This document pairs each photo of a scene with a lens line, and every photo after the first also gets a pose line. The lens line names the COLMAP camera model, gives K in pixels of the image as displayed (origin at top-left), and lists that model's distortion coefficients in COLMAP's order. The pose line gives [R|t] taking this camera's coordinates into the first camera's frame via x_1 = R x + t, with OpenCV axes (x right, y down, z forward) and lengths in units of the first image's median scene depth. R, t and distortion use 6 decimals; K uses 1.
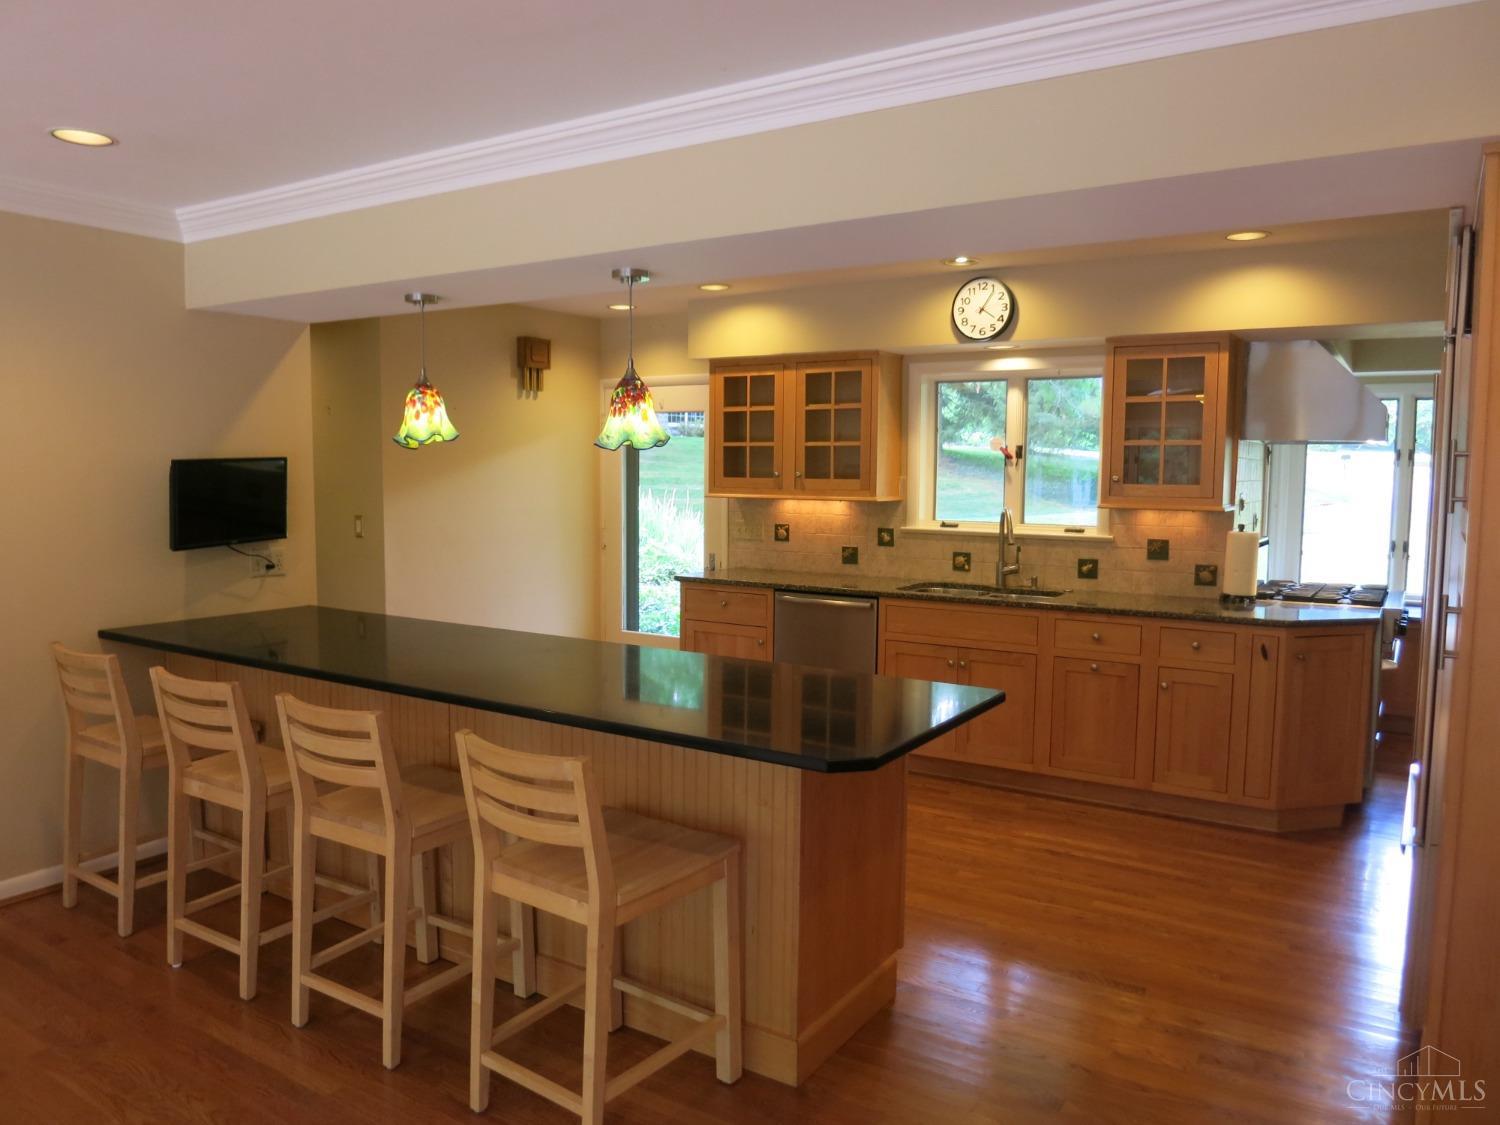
lens RADIAL K [[1073.3, 0, 750.0], [0, 1073.3, 562.5], [0, 0, 1]] dist [-0.041477, 0.001139]
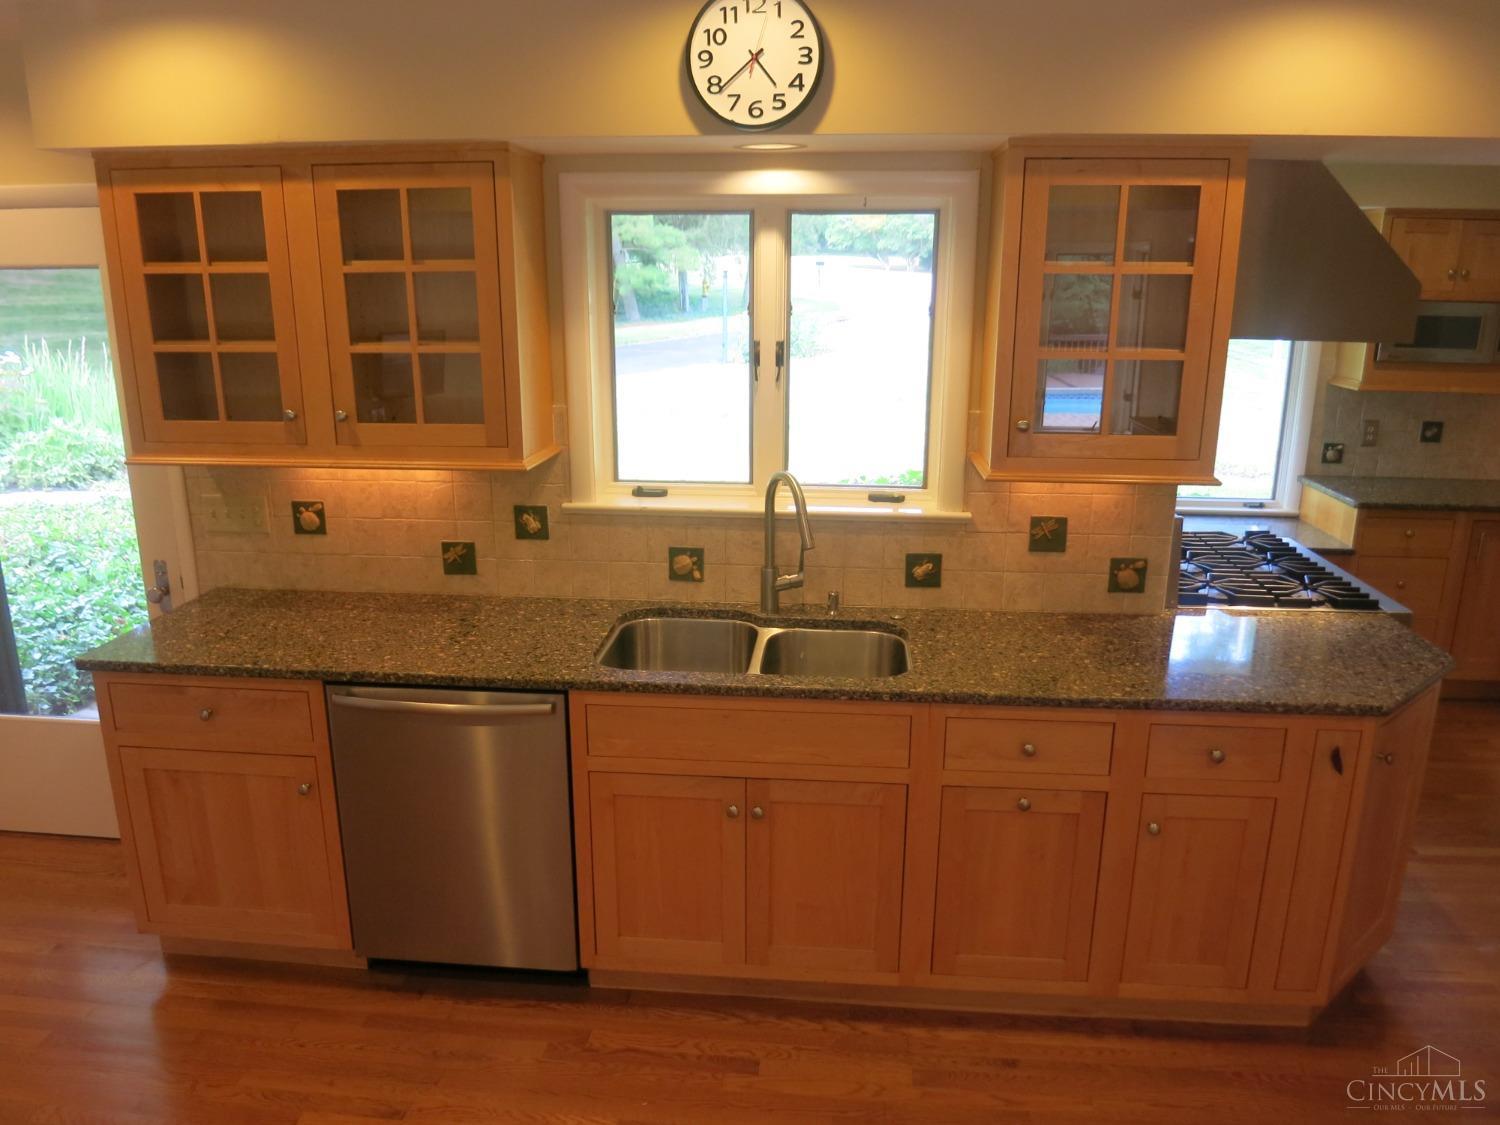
lens RADIAL K [[1073.3, 0, 750.0], [0, 1073.3, 562.5], [0, 0, 1]] dist [-0.041477, 0.001139]
pose [[0.889870, -0.124387, 0.438931, -0.008631], [0.045092, 0.981383, 0.186692, -0.100382], [-0.453981, -0.146340, 0.878912, 0.517521]]
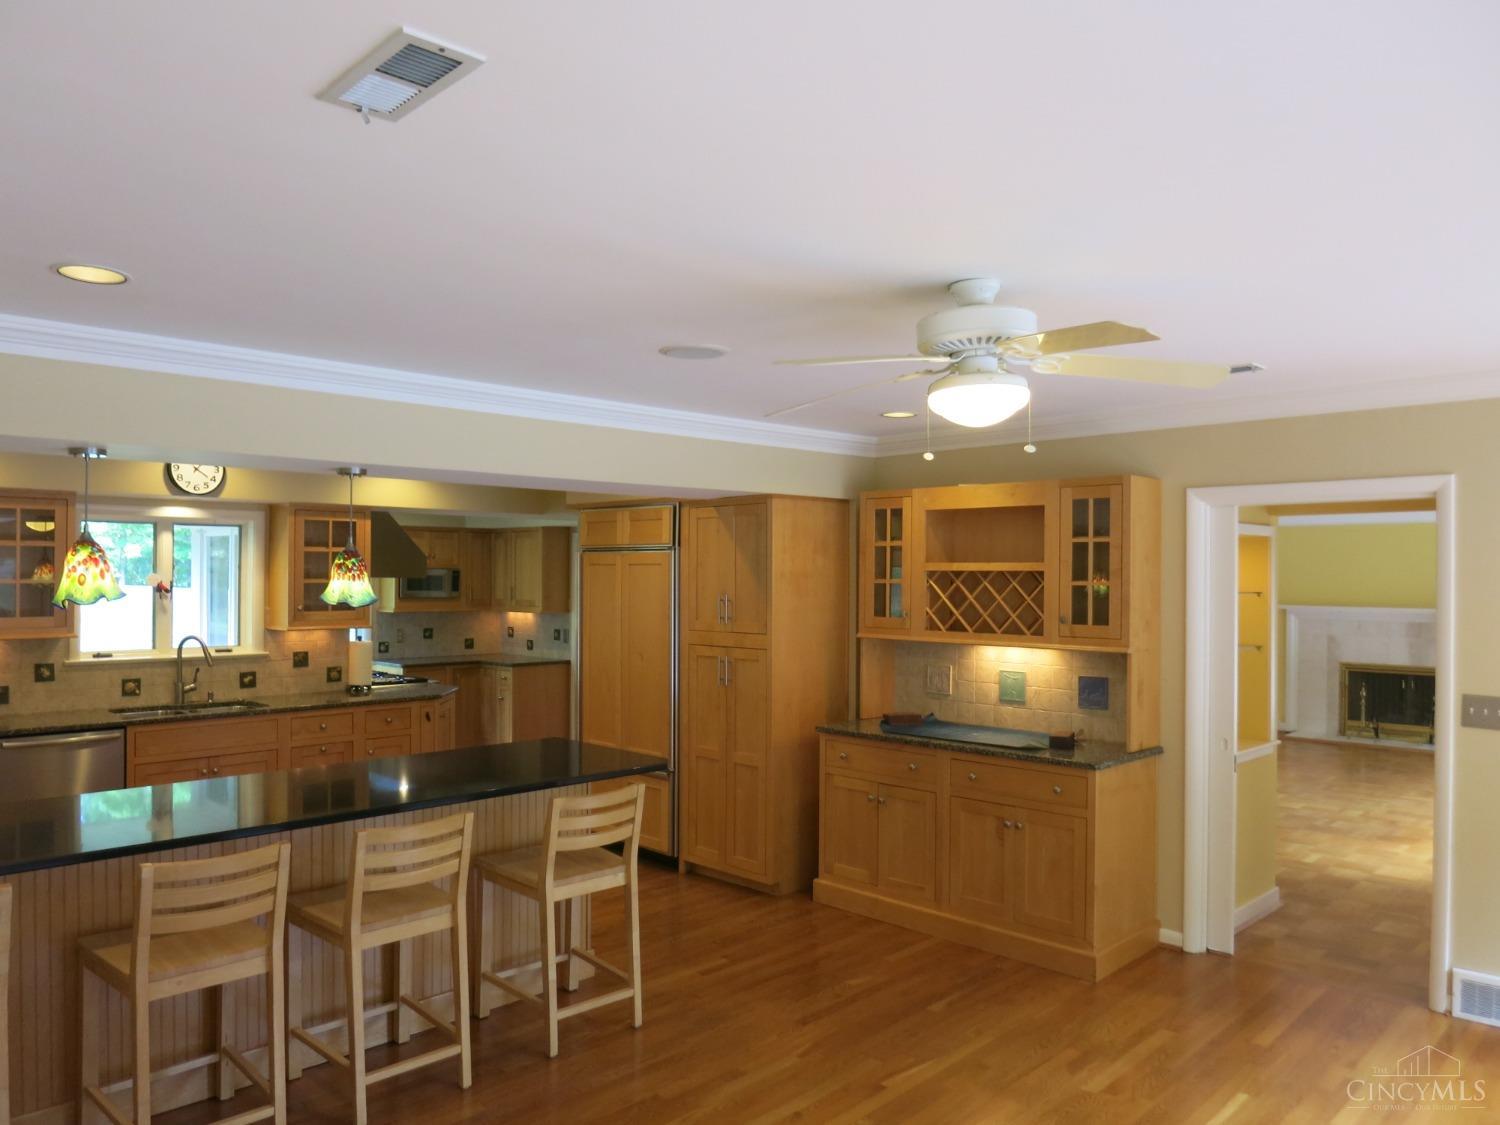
lens RADIAL K [[1073.3, 0, 750.0], [0, 1073.3, 562.5], [0, 0, 1]] dist [-0.041477, 0.001139]
pose [[0.205280, 0.003555, 0.978697, -0.730523], [0.084510, 0.996194, -0.021344, -0.051435], [-0.975048, 0.087091, 0.204198, 0.154347]]
